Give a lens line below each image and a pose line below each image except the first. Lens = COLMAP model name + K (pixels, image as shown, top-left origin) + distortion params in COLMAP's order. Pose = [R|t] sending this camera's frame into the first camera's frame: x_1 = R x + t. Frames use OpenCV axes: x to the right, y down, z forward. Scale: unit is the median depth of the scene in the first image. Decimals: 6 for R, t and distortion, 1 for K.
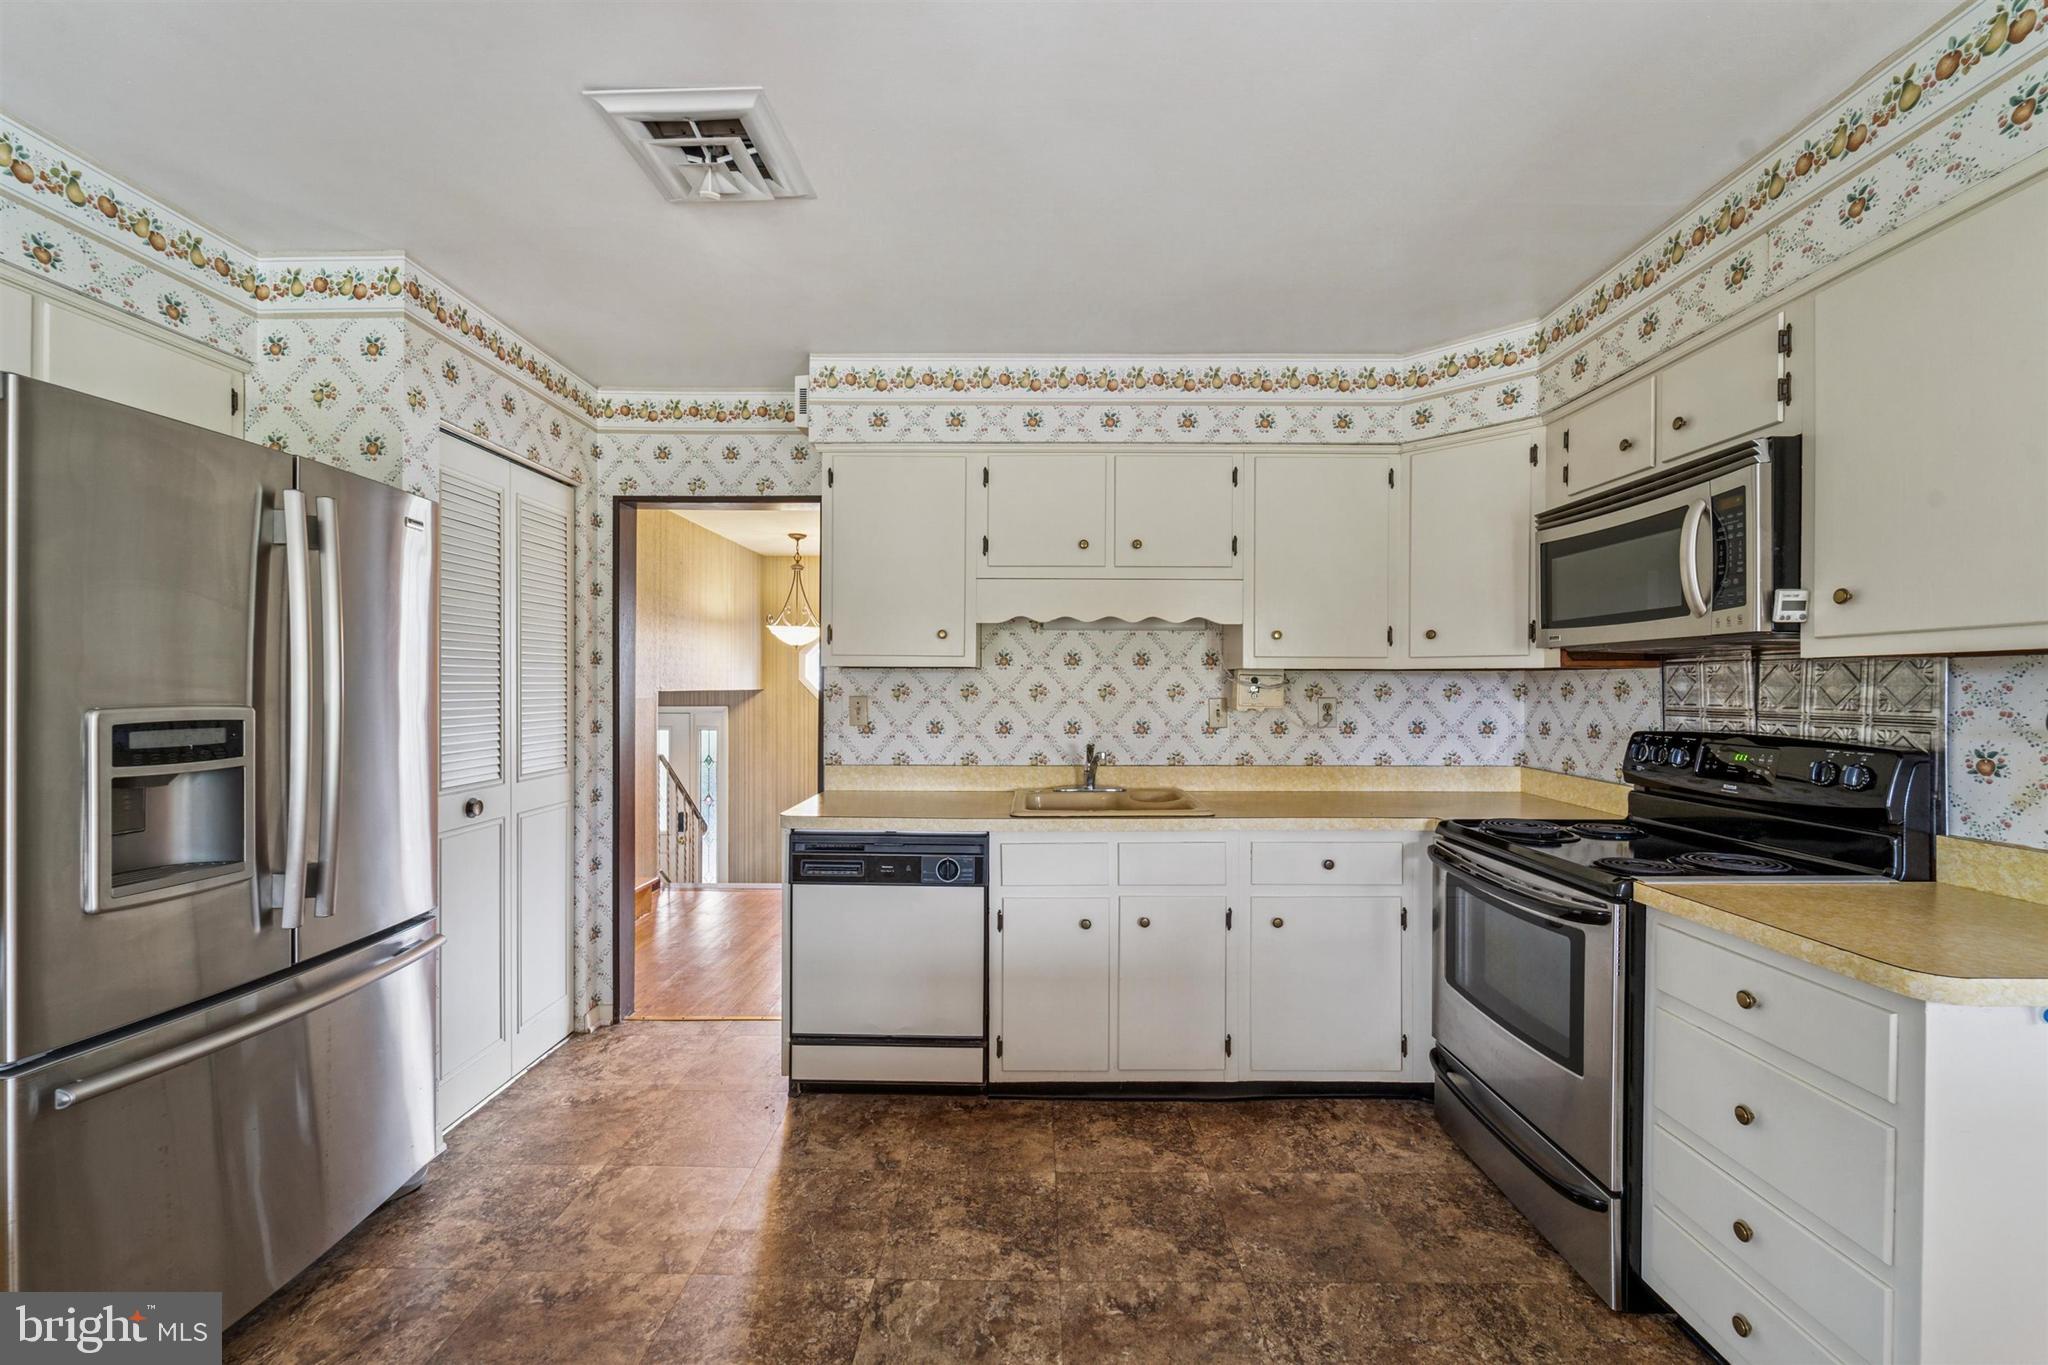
lens RADIAL K [[827.2, 0, 1025.1], [0, 827.2, 684.8], [0, 0, 1]] dist [0.002278, -0.002162]
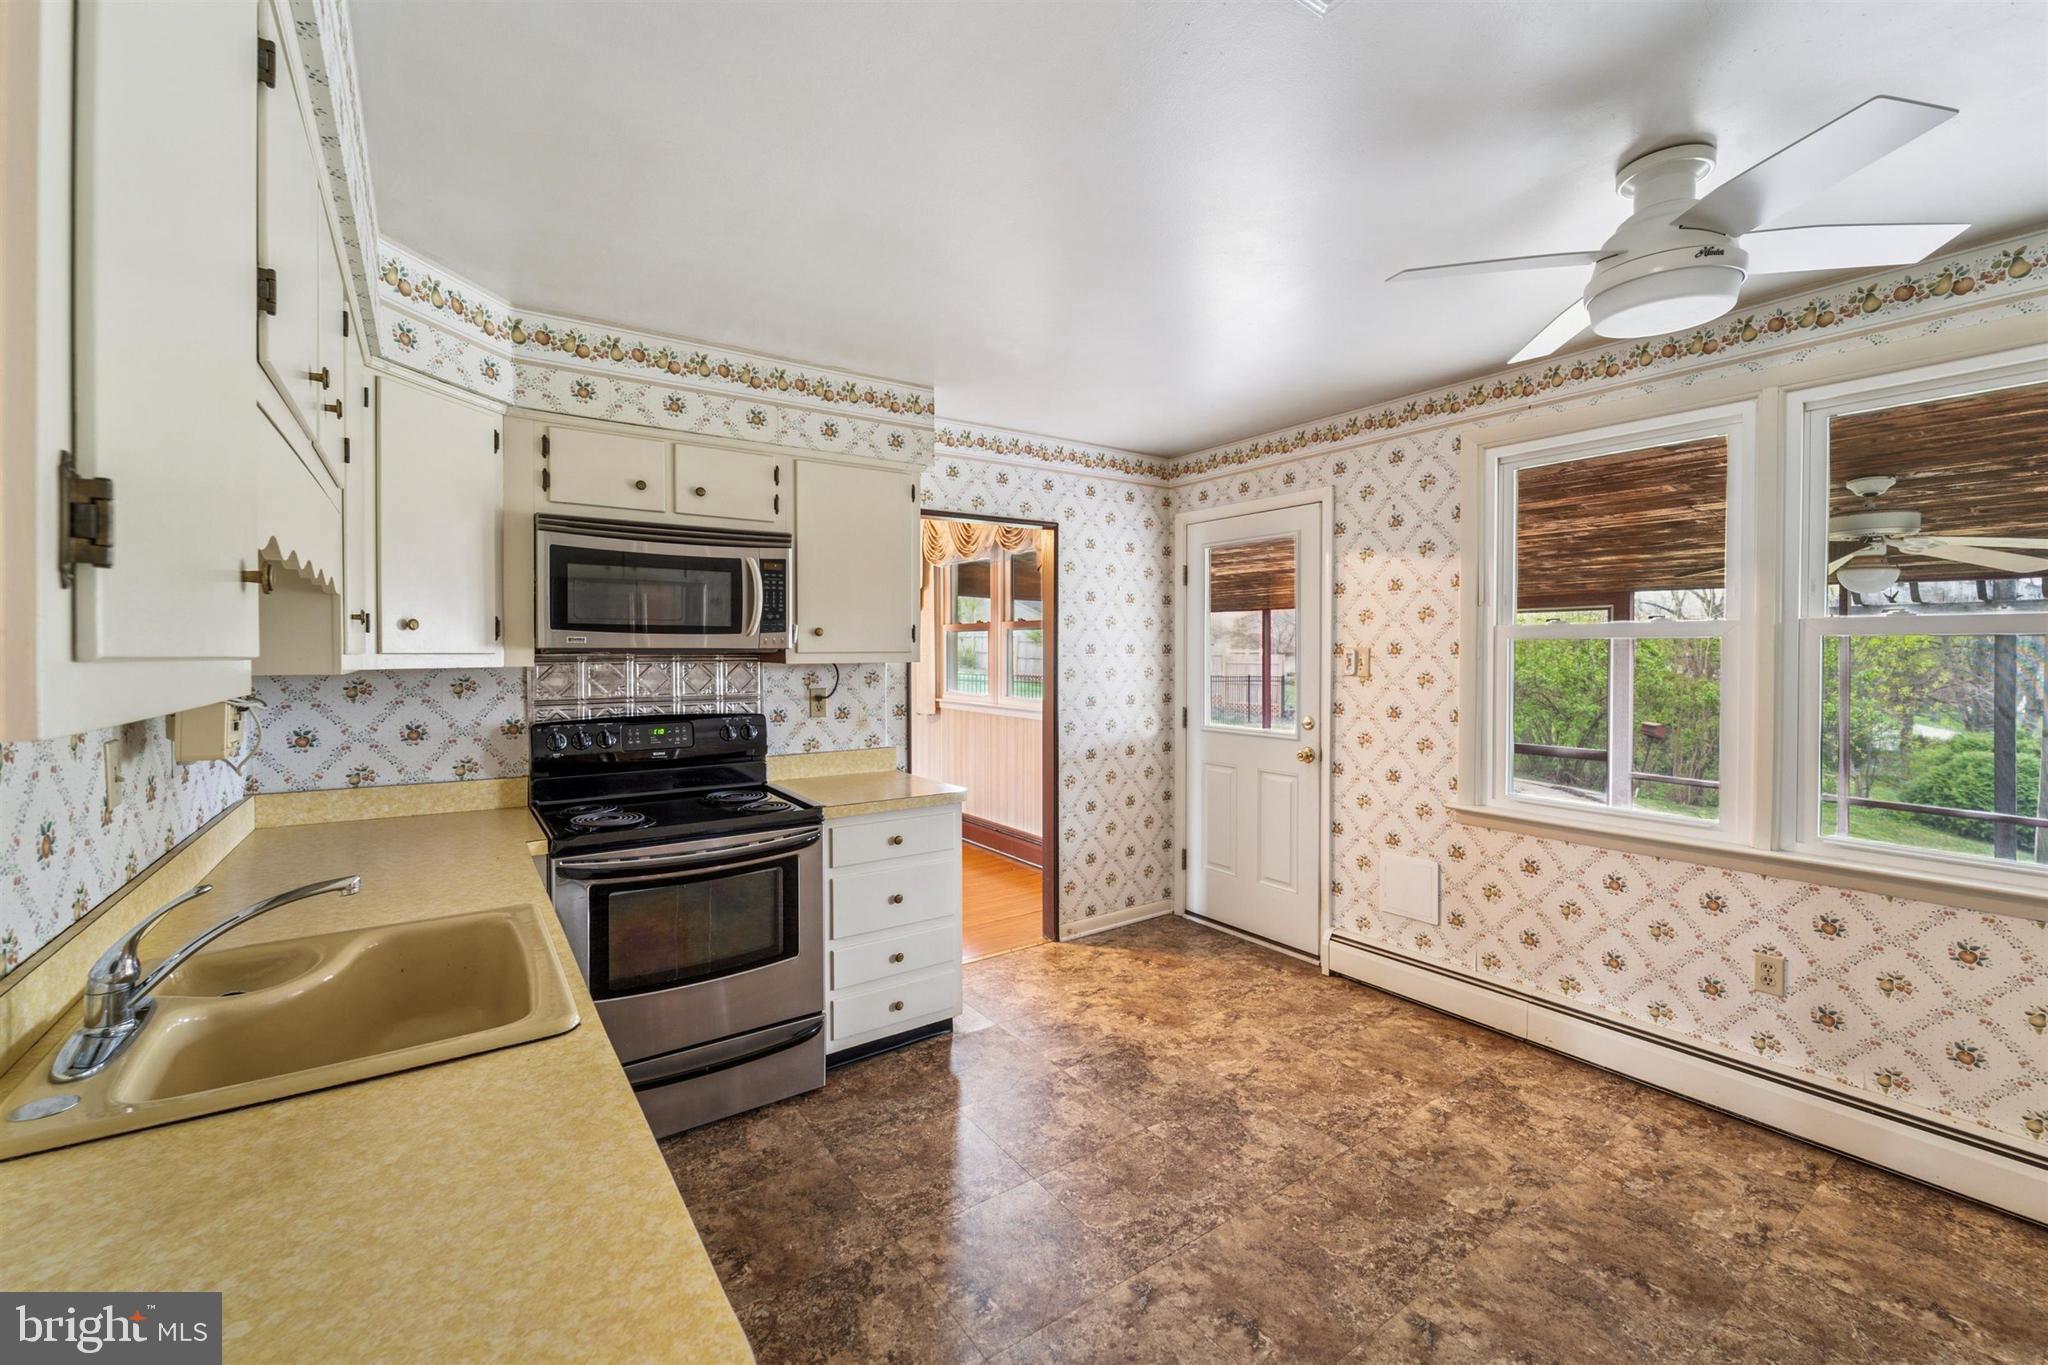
lens RADIAL K [[827.2, 0, 1027.3], [0, 827.2, 656.6], [0, 0, 1]] dist [0.002278, -0.002162]
pose [[-0.579026, -0.011370, 0.815230, -0.680709], [-0.005729, 0.999935, 0.009877, -0.060430], [-0.815289, 0.001049, -0.579054, 1.411095]]
